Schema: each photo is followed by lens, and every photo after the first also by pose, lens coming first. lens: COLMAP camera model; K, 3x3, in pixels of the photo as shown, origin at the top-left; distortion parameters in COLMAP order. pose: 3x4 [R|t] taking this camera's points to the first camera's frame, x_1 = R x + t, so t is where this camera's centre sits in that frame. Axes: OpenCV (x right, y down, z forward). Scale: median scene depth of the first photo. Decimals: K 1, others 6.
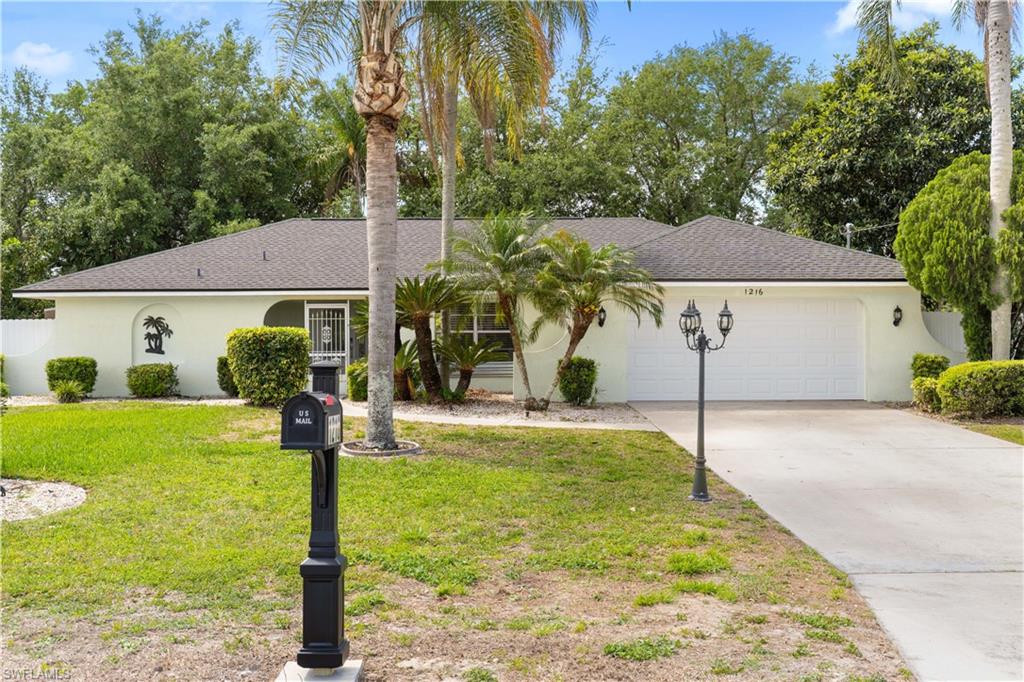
lens RADIAL K [[1010.6, 0, 510.5], [0, 1010.6, 339.5], [0, 0, 1]] dist [0.008482, 0.000000]
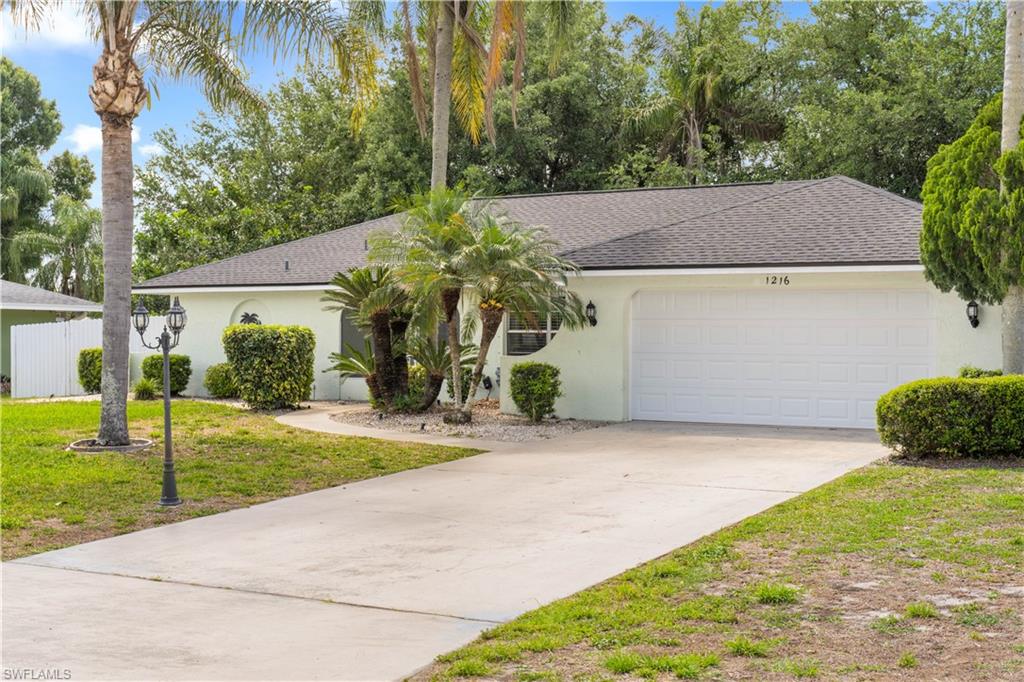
lens RADIAL K [[1393.0, 0, 513.3], [0, 1393.0, 344.5], [0, 0, 1]] dist [0.010120, 0.000000]
pose [[0.856244, 0.011807, -0.516437, 0.605873], [-0.011460, 0.999927, 0.003859, -0.001513], [0.516445, 0.002614, 0.856317, 0.017043]]
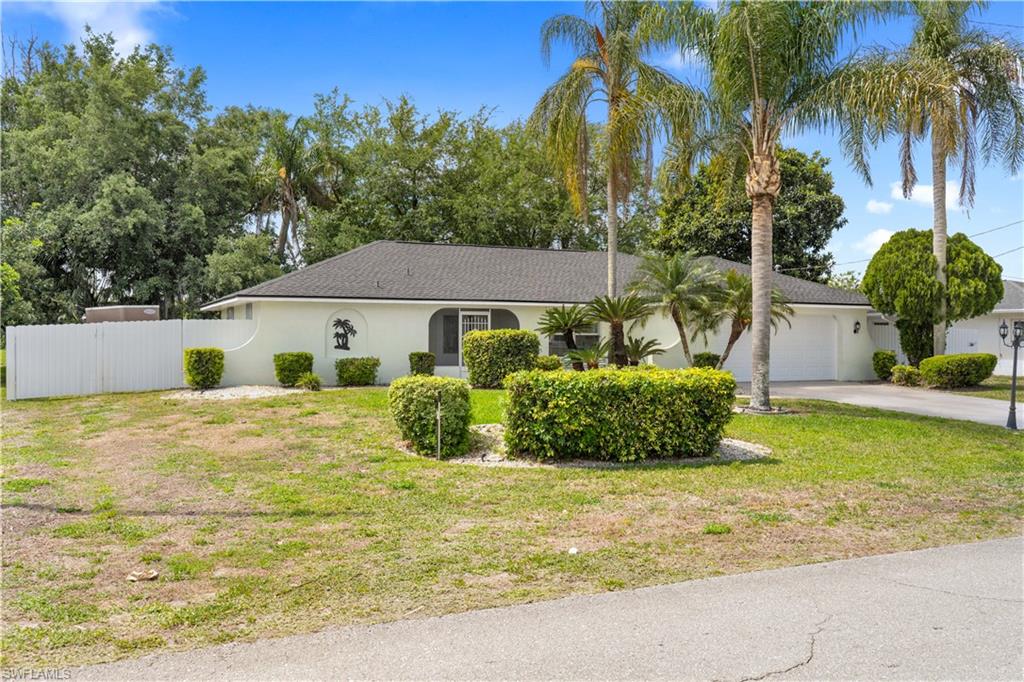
lens RADIAL K [[865.2, 0, 511.6], [0, 865.2, 338.4], [0, 0, 1]] dist [0.019895, 0.007330]
pose [[0.916972, 0.007269, 0.398885, -0.662838], [-0.006861, 0.999973, -0.002450, 0.001900], [-0.398892, -0.000491, 0.916998, -0.039011]]
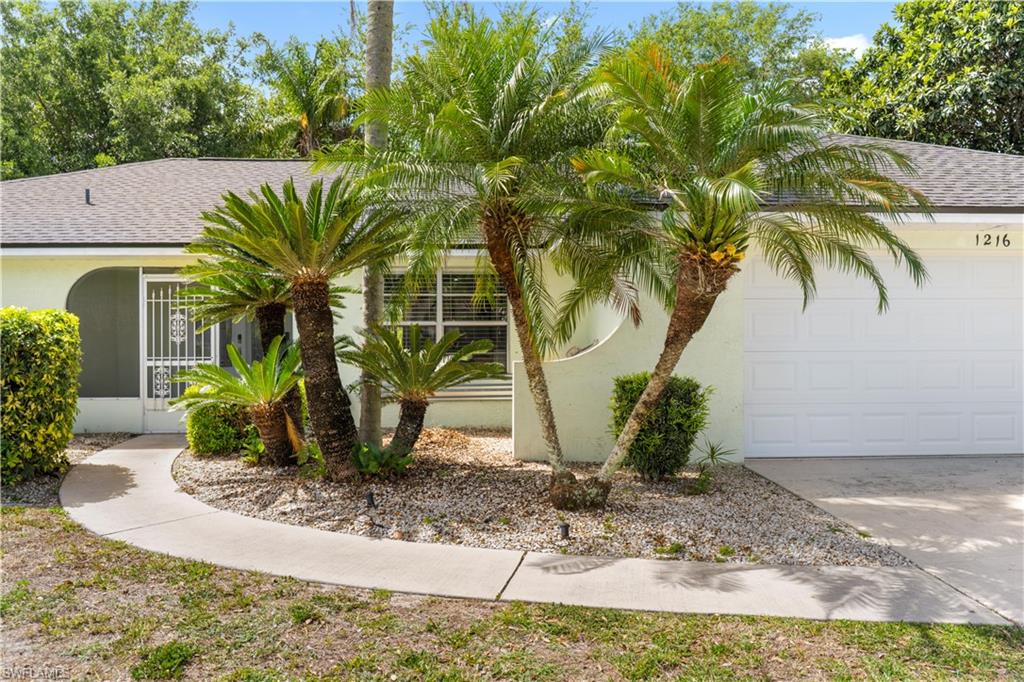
lens RADIAL K [[824.1, 0, 512.5], [0, 824.1, 338.1], [0, 0, 1]] dist [0.005513, 0.002350]
pose [[0.999221, -0.000232, 0.039468, -0.012963], [0.000323, 0.999997, -0.002302, 0.002259], [-0.039468, 0.002313, 0.999218, 0.601529]]
